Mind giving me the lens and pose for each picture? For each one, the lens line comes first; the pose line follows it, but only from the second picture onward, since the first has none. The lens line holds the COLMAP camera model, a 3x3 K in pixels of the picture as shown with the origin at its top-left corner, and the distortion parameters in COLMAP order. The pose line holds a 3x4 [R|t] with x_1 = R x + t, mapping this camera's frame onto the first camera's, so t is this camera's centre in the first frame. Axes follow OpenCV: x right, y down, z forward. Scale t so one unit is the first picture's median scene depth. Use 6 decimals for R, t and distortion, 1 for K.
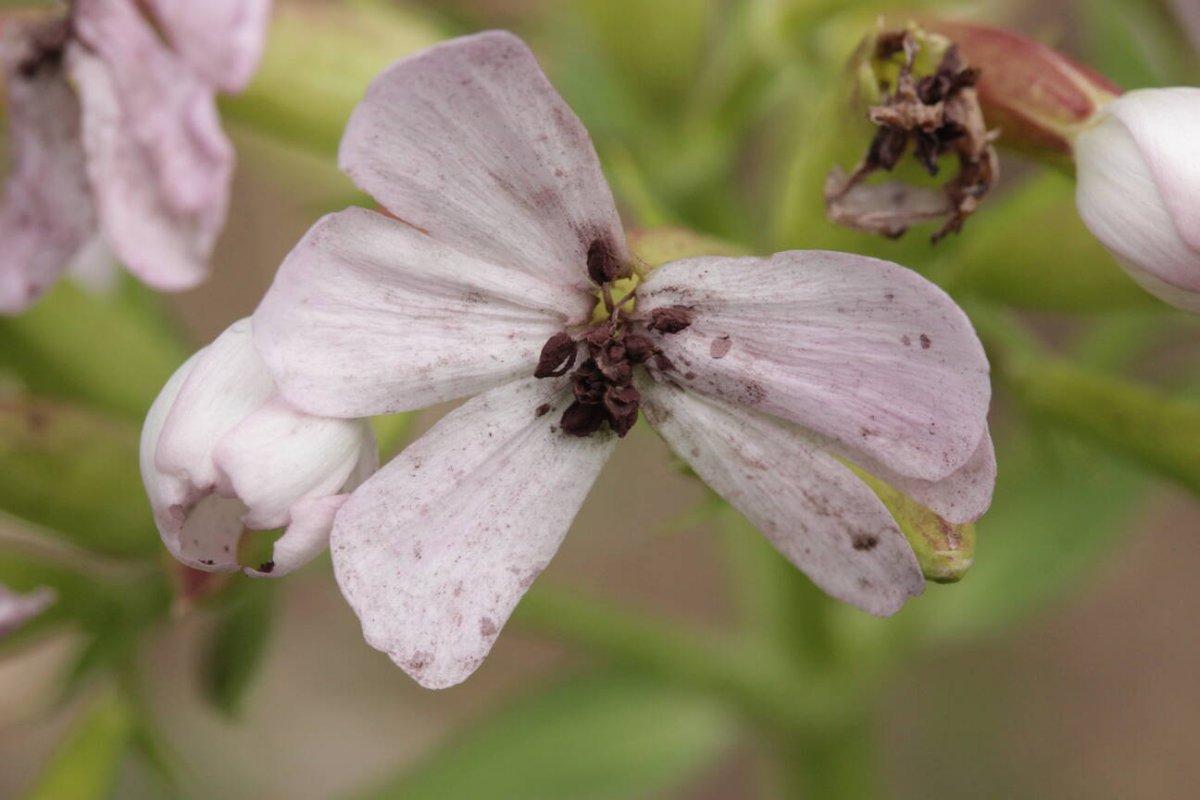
lens RADIAL K [[5414.7, 0, 598.5], [0, 5414.7, 400.1], [0, 0, 1]] dist [-0.215056, 0.000000]
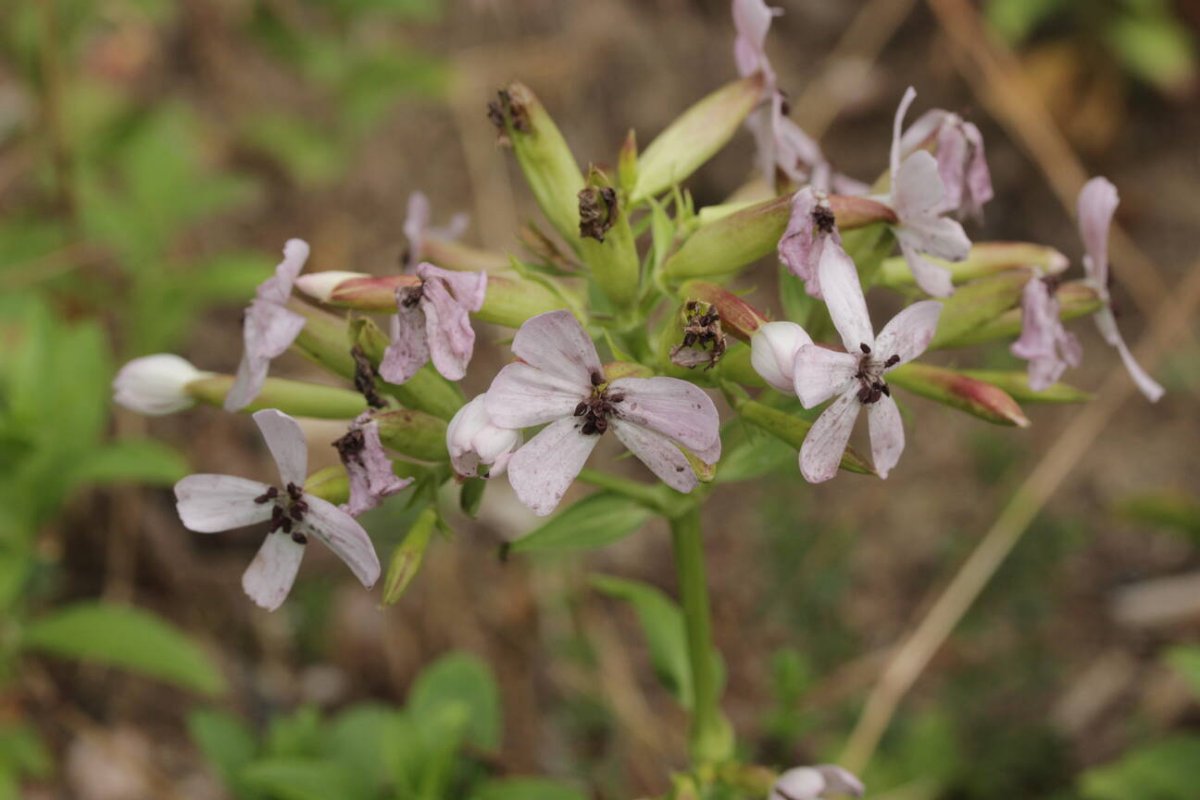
lens RADIAL K [[5414.7, 0, 600.5], [0, 5414.7, 400.5], [0, 0, 1]] dist [-0.215056, 0.000000]
pose [[0.999773, 0.012002, -0.017626, 0.058151], [-0.010571, 0.996807, 0.079146, -0.258464], [0.018520, -0.078942, 0.996707, -2.091744]]
